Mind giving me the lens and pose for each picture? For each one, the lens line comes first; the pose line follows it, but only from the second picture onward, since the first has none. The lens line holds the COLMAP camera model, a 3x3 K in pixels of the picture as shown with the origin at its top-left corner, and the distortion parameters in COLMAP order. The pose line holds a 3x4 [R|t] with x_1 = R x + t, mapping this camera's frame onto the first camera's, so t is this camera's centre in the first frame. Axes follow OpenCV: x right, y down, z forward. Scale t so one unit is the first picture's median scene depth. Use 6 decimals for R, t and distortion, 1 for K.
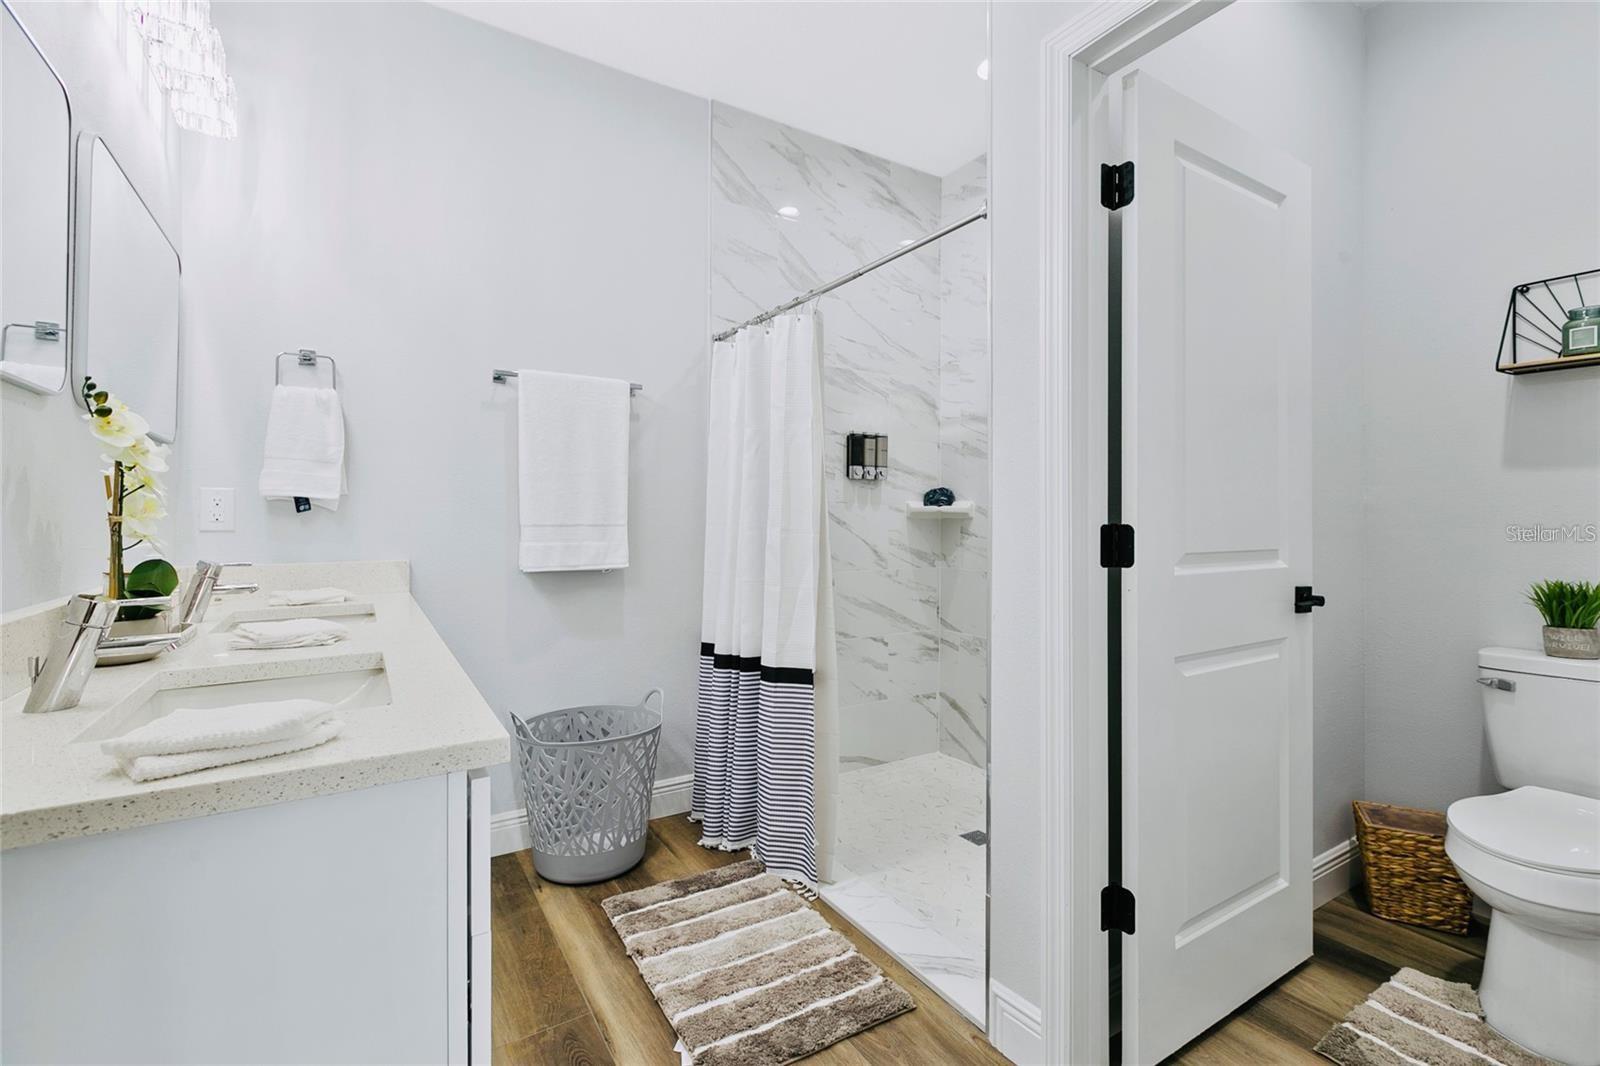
lens RADIAL K [[727.5, 0, 803.6], [0, 727.5, 522.9], [0, 0, 1]] dist [0.003225, 0.000112]
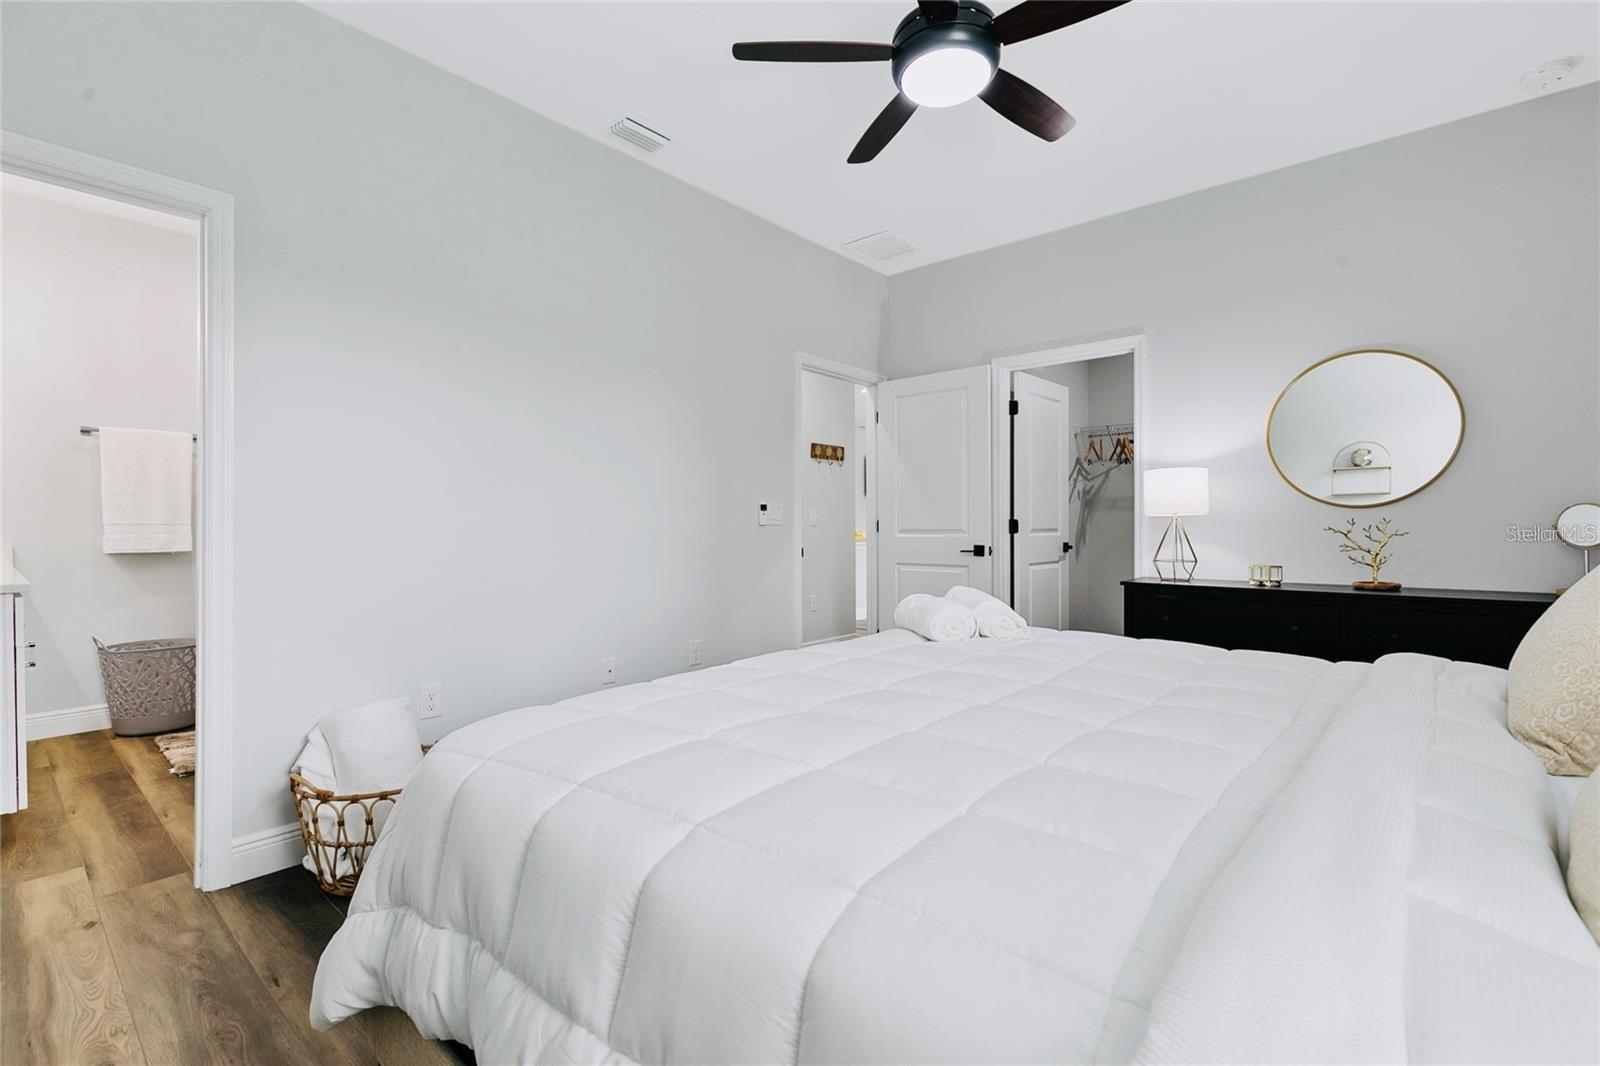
lens RADIAL K [[727.5, 0, 800.4], [0, 727.5, 530.4], [0, 0, 1]] dist [0.003225, 0.000112]
pose [[0.955118, -0.007248, 0.296138, 0.602974], [0.006038, 0.999969, 0.004999, 0.018525], [-0.296165, -0.002987, 0.955132, -0.990024]]
